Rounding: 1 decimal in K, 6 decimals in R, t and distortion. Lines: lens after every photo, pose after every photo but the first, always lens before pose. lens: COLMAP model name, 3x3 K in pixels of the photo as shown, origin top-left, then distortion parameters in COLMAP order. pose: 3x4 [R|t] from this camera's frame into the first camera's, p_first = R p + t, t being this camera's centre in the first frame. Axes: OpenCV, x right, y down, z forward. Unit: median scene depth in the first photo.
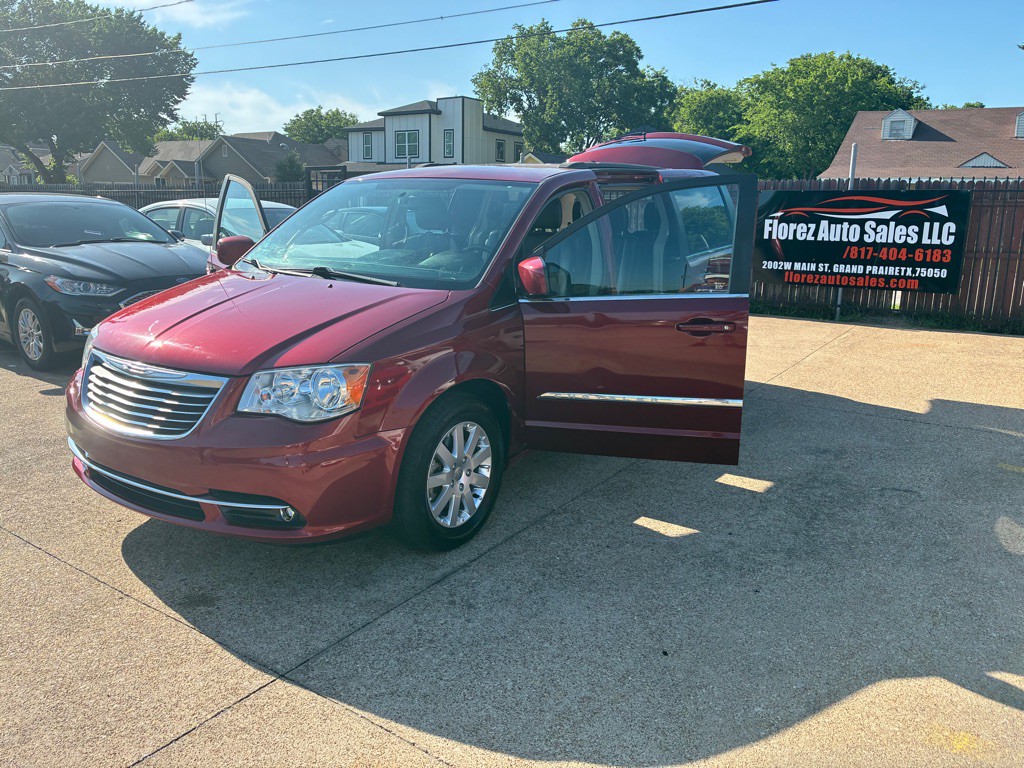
lens RADIAL K [[763.8, 0, 512.0], [0, 763.8, 384.0], [0, 0, 1]] dist [0.046105, -0.071050]
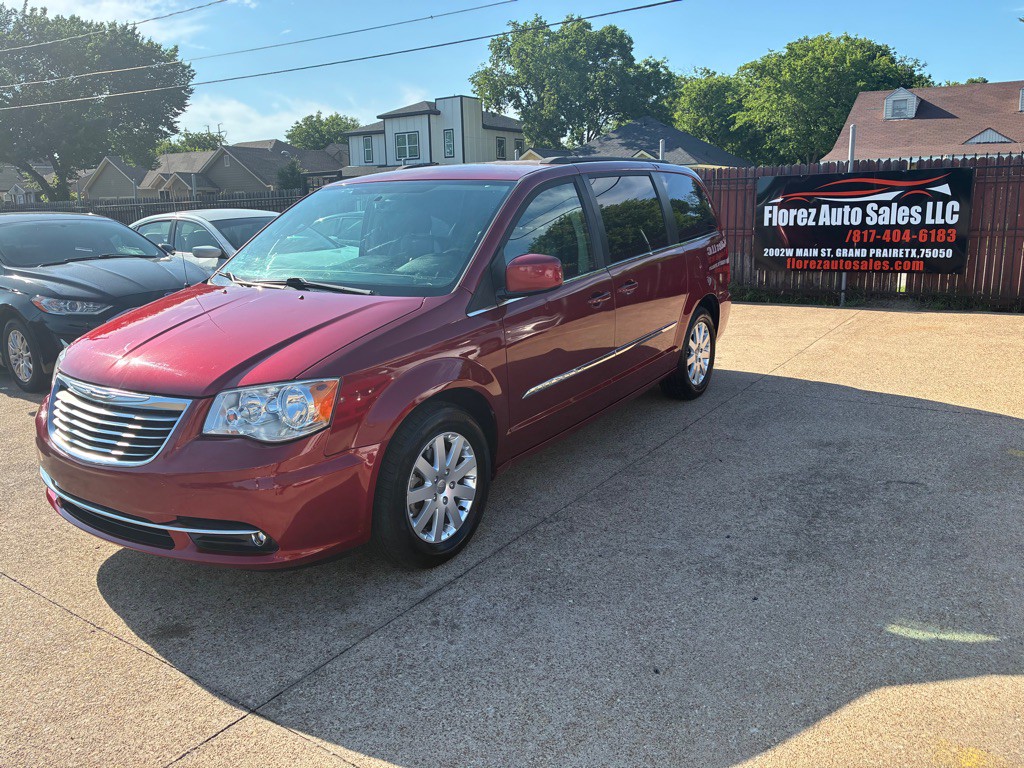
lens RADIAL K [[762.0, 0, 513.7], [0, 762.0, 384.2], [0, 0, 1]] dist [0.047896, -0.073188]
pose [[0.999062, -0.041042, -0.013786, 0.019544], [0.041103, 0.999146, 0.004189, -0.005988], [0.013602, -0.004752, 0.999896, 0.019464]]
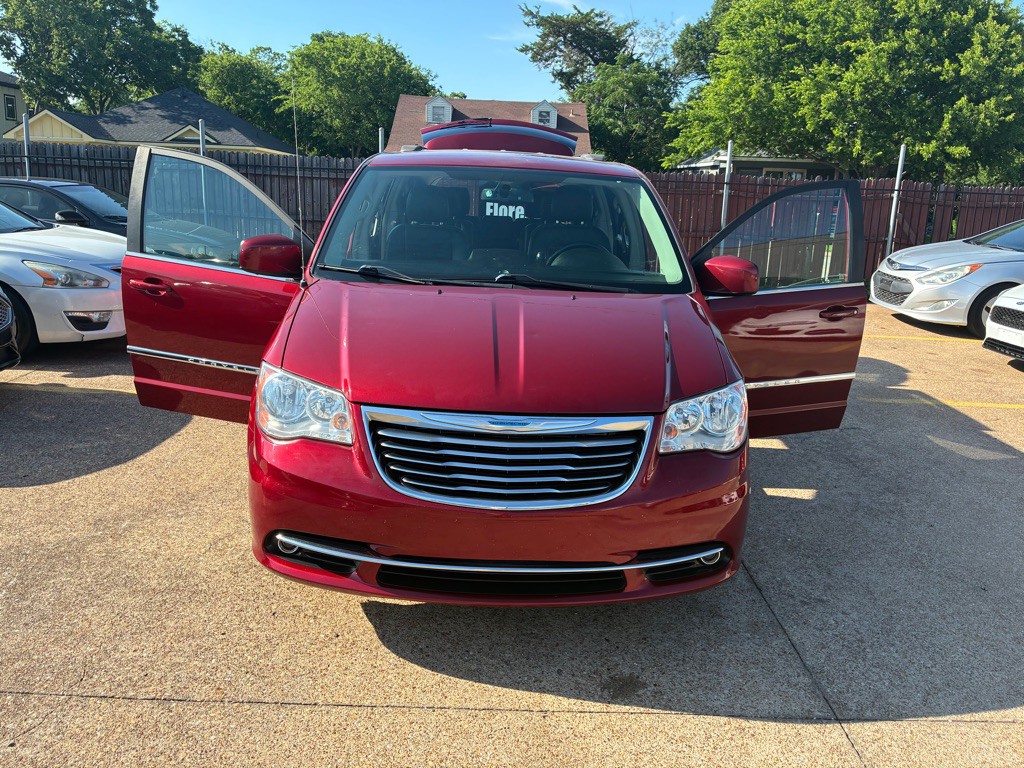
lens RADIAL K [[762.0, 0, 513.7], [0, 762.0, 384.2], [0, 0, 1]] dist [0.047896, -0.073188]
pose [[0.819701, -0.124134, 0.559178, -0.401979], [0.104318, 0.992261, 0.067355, -0.048321], [-0.563212, 0.003121, 0.826307, 0.163177]]
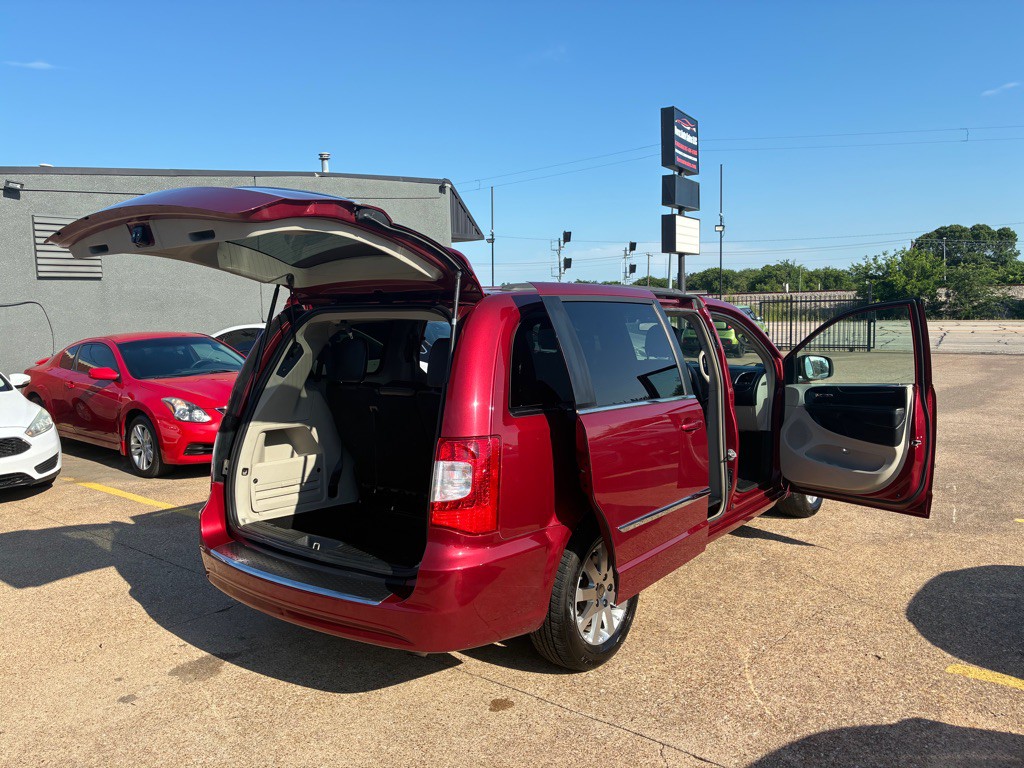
lens RADIAL K [[776.2, 0, 516.5], [0, 776.2, 378.1], [0, 0, 1]] dist [0.014732, -0.008157]
pose [[-0.996917, -0.001496, 0.078451, 0.003997], [0.023388, 0.948703, 0.315302, -0.369270], [-0.074899, 0.316165, -0.945743, 1.466451]]
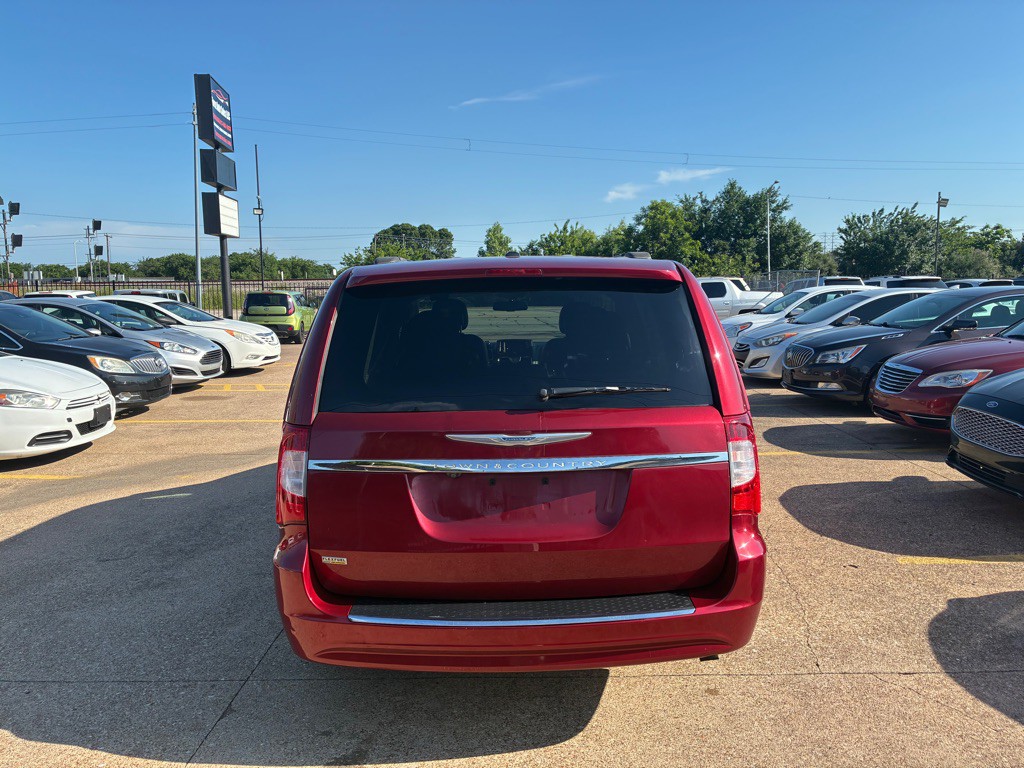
lens RADIAL K [[776.2, 0, 516.5], [0, 776.2, 378.1], [0, 0, 1]] dist [0.014732, -0.008157]
pose [[-0.832856, 0.060619, -0.550160, 0.394158], [-0.125241, 0.947564, 0.294002, -0.323668], [0.539134, 0.313764, -0.781592, 1.314836]]
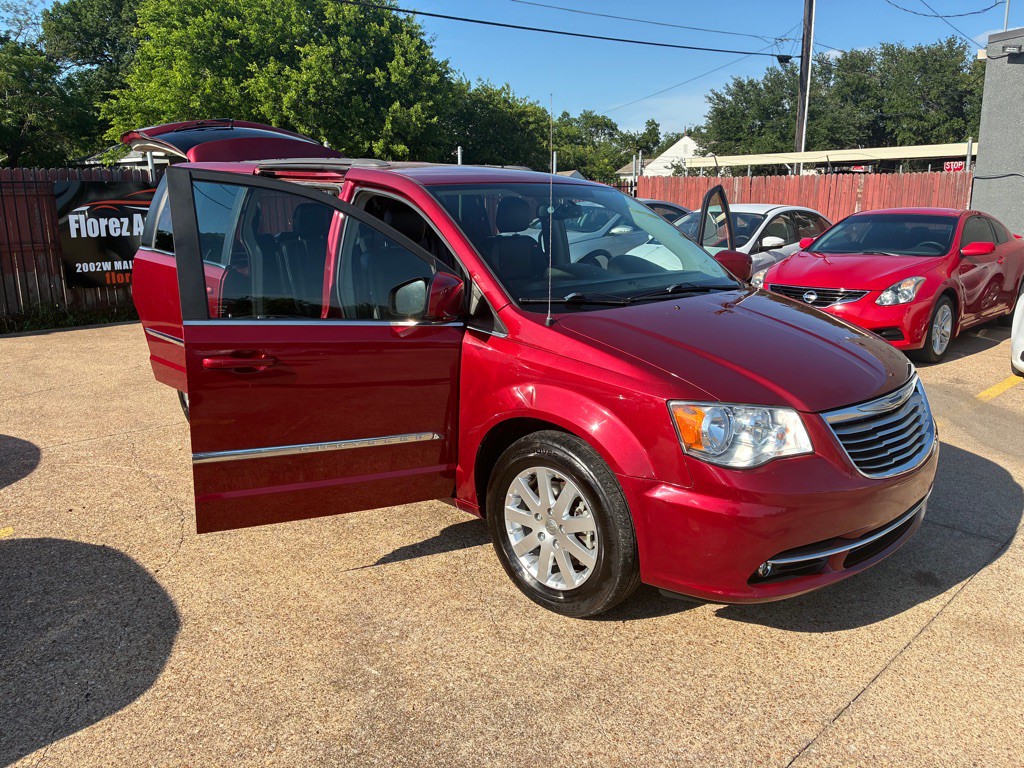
lens RADIAL K [[776.2, 0, 516.5], [0, 776.2, 378.1], [0, 0, 1]] dist [0.014732, -0.008157]
pose [[0.204977, -0.236385, 0.949793, -0.657319], [0.224028, 0.955967, 0.189573, -0.145463], [-0.952783, 0.173922, 0.248908, 0.532658]]
